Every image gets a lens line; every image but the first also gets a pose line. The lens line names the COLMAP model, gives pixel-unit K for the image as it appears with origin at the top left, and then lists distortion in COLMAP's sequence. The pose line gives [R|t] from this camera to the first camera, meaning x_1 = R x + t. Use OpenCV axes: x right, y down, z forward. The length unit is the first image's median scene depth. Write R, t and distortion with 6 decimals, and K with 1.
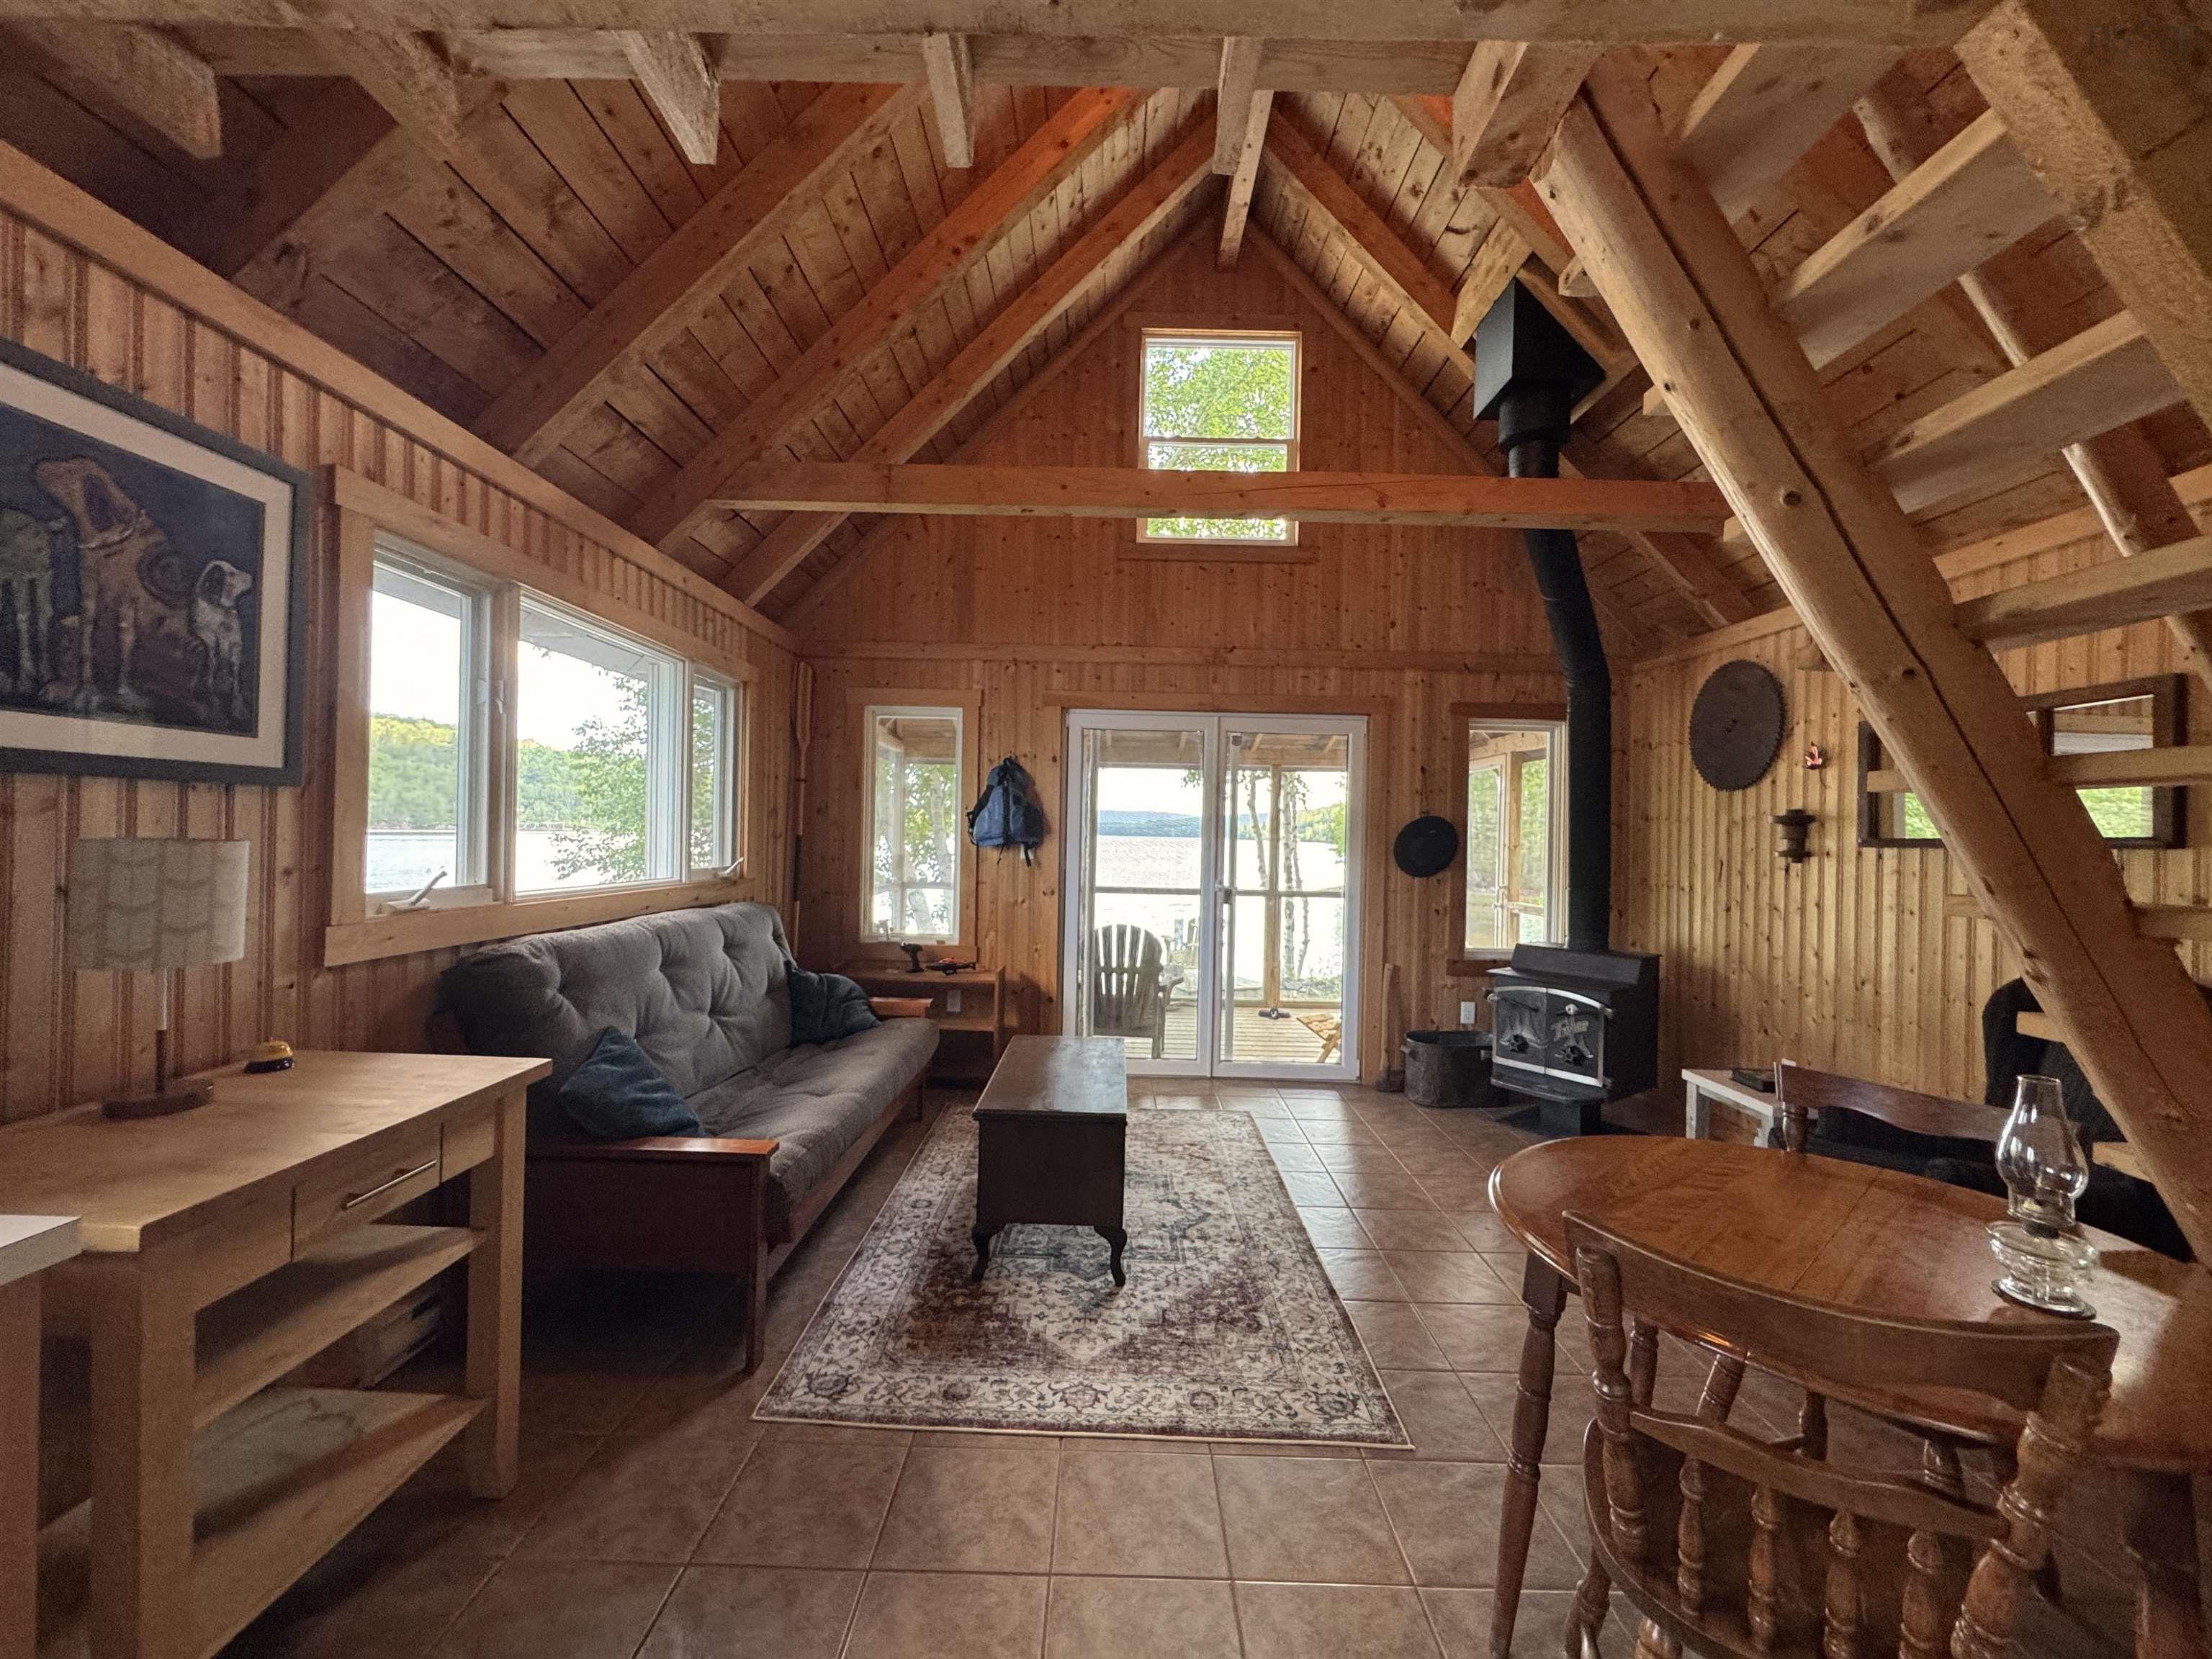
lens RADIAL K [[882.6, 0, 1105.0], [0, 882.6, 827.5], [0, 0, 1]] dist [-0.001682, 0.000161]
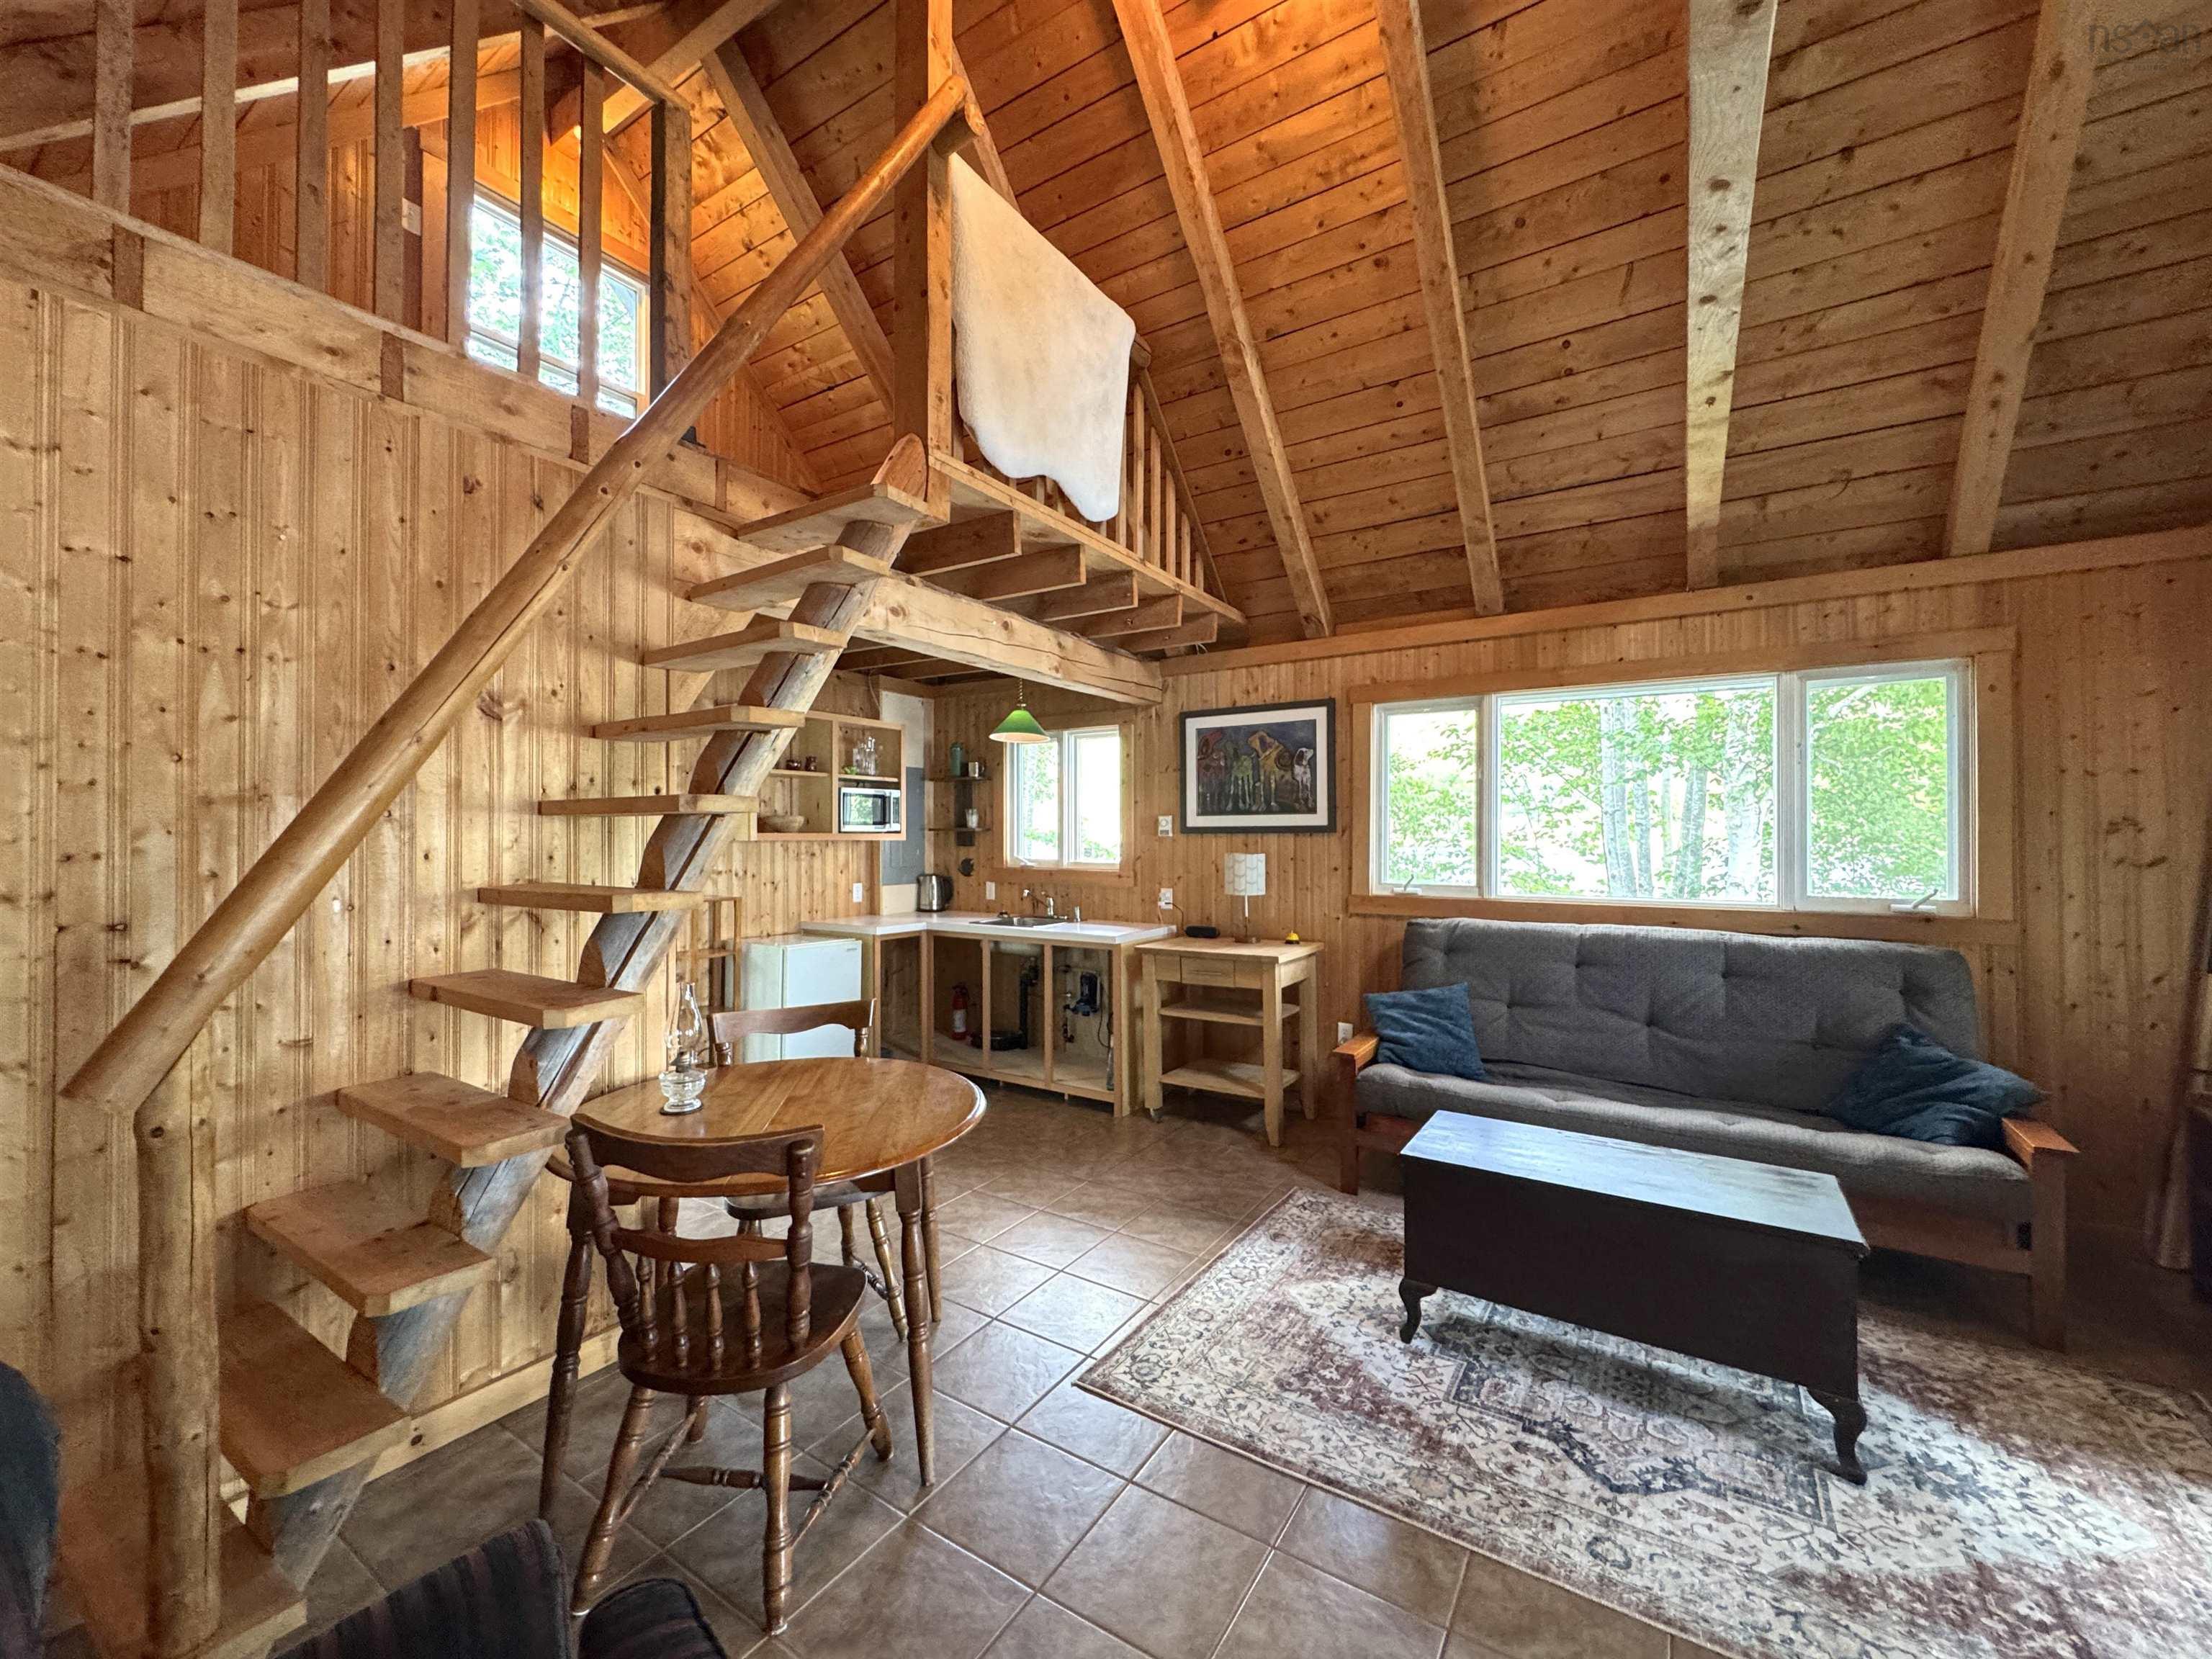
lens RADIAL K [[882.6, 0, 1105.0], [0, 882.6, 827.5], [0, 0, 1]] dist [-0.001682, 0.000161]
pose [[-0.539897, -0.029422, -0.841217, 0.688396], [-0.004470, 0.999475, -0.032089, 0.009064], [0.841719, -0.013564, -0.539745, 0.872303]]
